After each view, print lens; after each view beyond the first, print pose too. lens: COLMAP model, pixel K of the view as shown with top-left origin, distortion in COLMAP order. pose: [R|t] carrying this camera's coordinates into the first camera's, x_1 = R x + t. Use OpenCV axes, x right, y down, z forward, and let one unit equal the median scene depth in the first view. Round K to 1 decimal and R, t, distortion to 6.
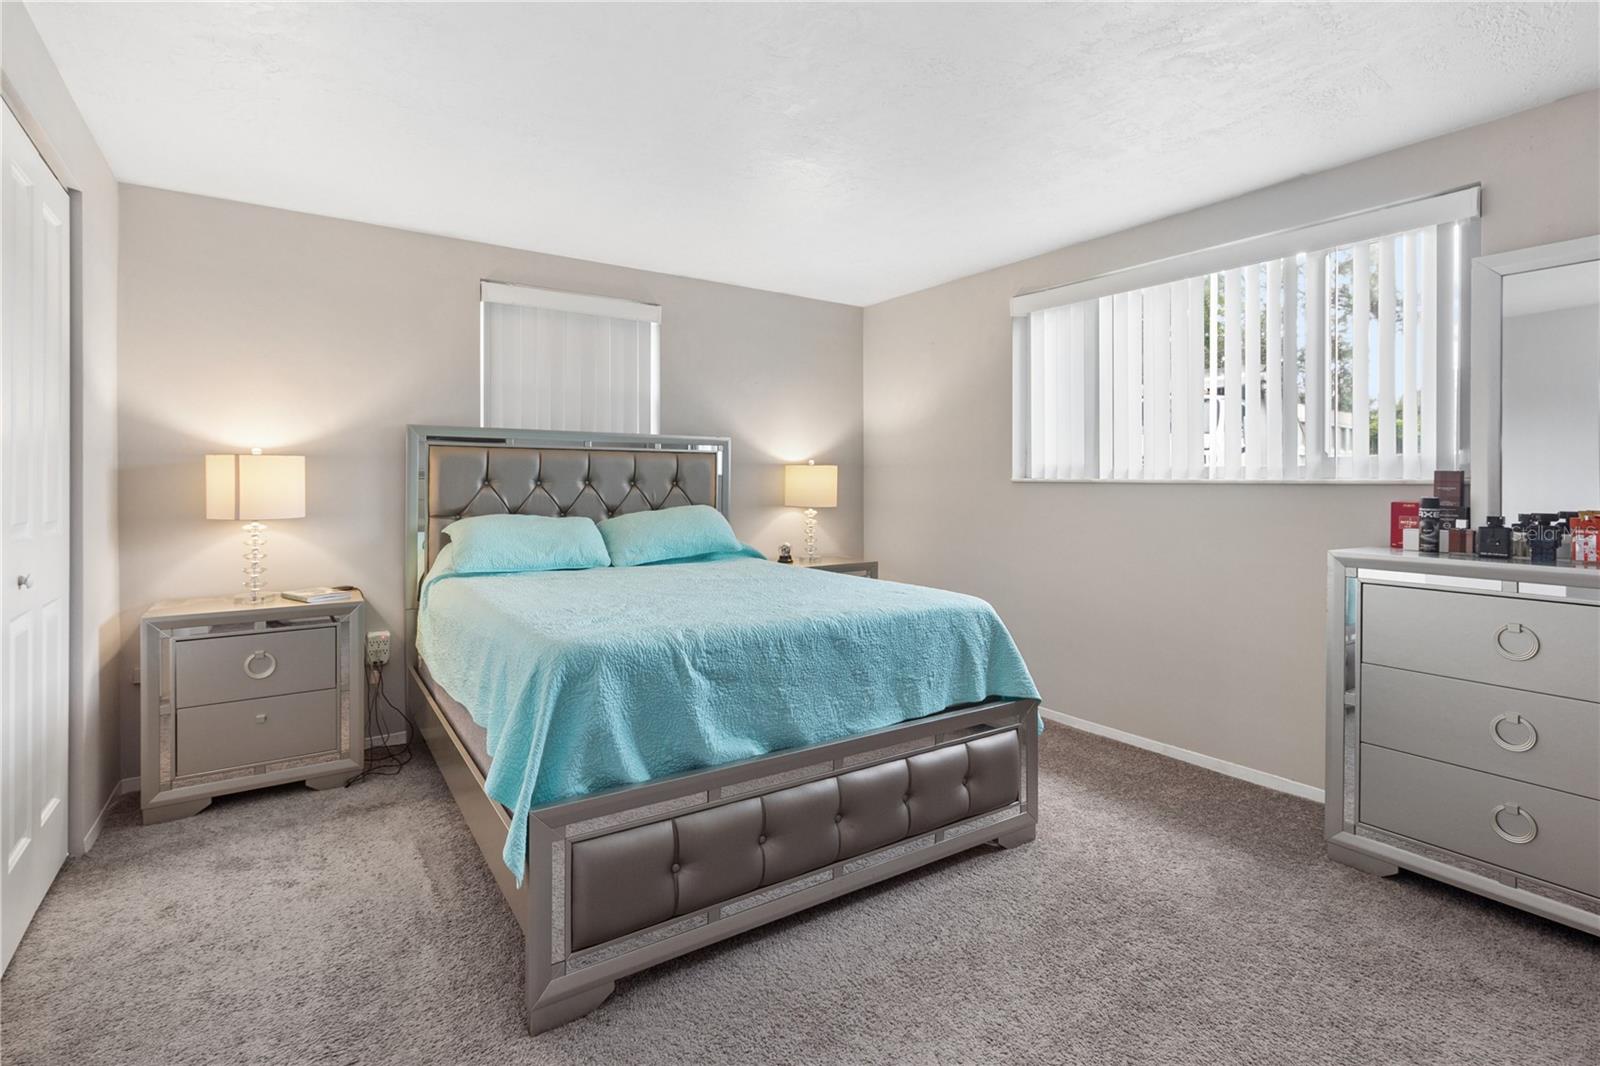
lens RADIAL K [[757.0, 0, 799.4], [0, 757.0, 483.8], [0, 0, 1]] dist [0.003156, 0.000332]
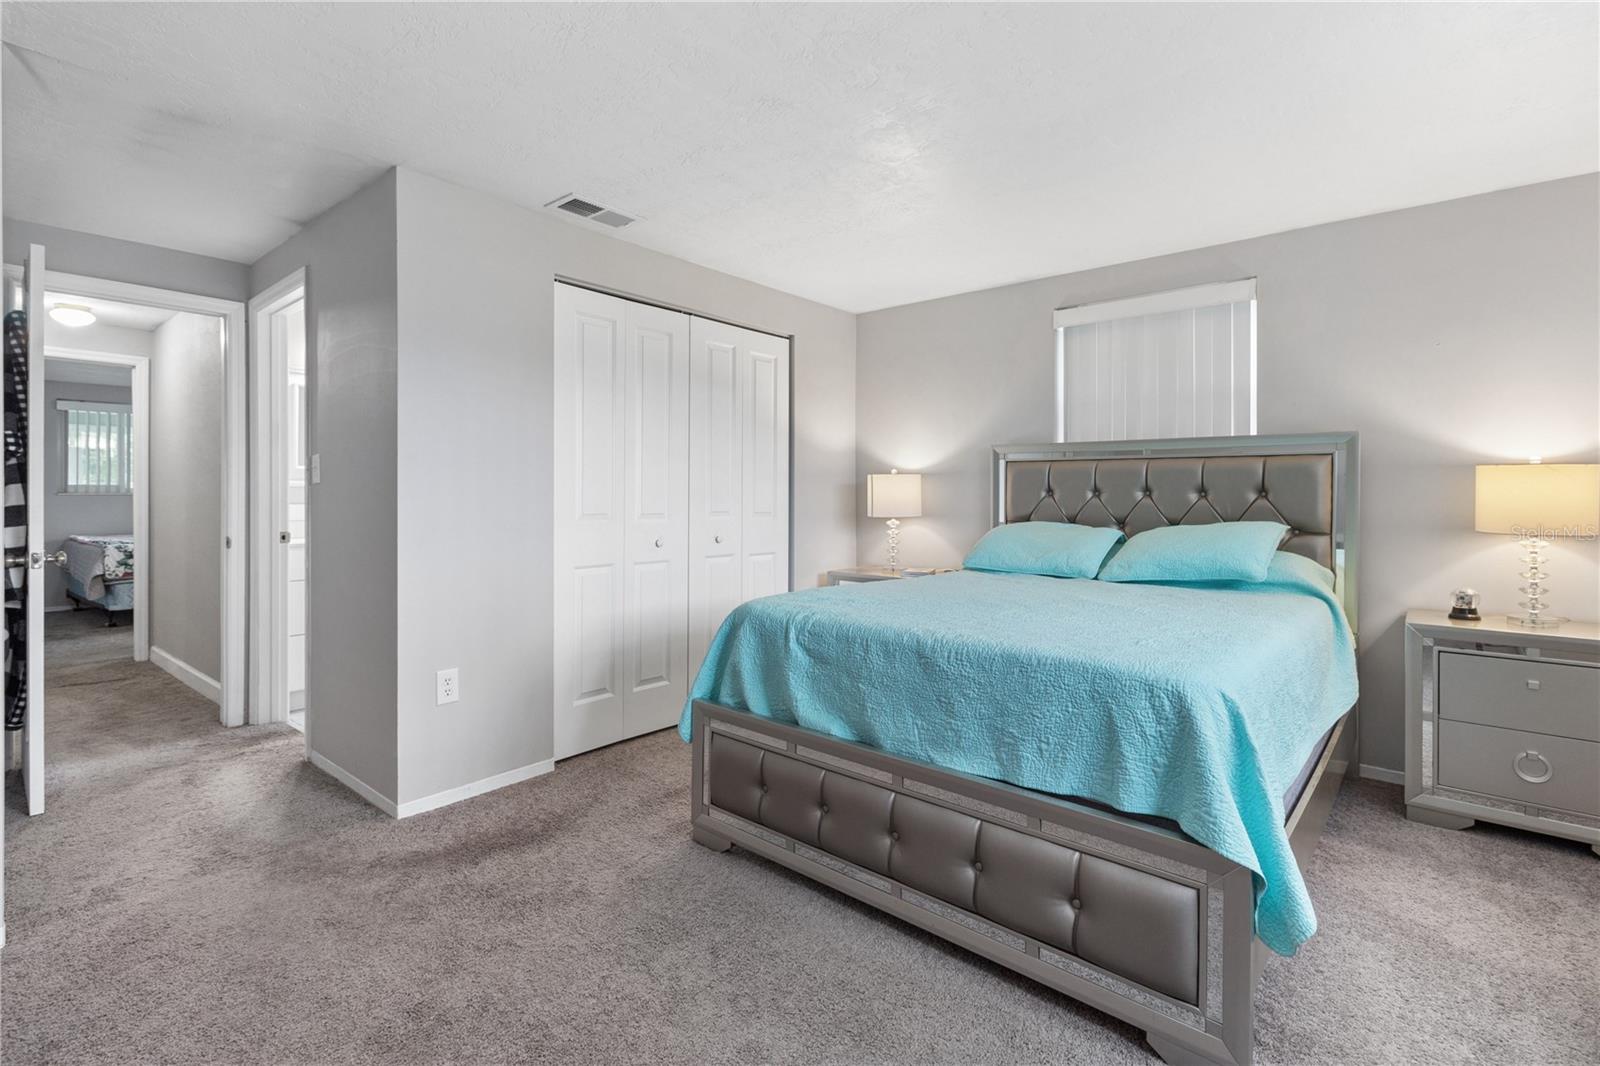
lens RADIAL K [[746.0, 0, 805.4], [0, 746.0, 502.1], [0, 0, 1]] dist [0.013858, 0.000130]
pose [[0.266433, 0.011381, -0.963786, 0.873423], [-0.003885, 0.999935, 0.010734, 0.002200], [0.963846, 0.000884, 0.266460, 0.584975]]
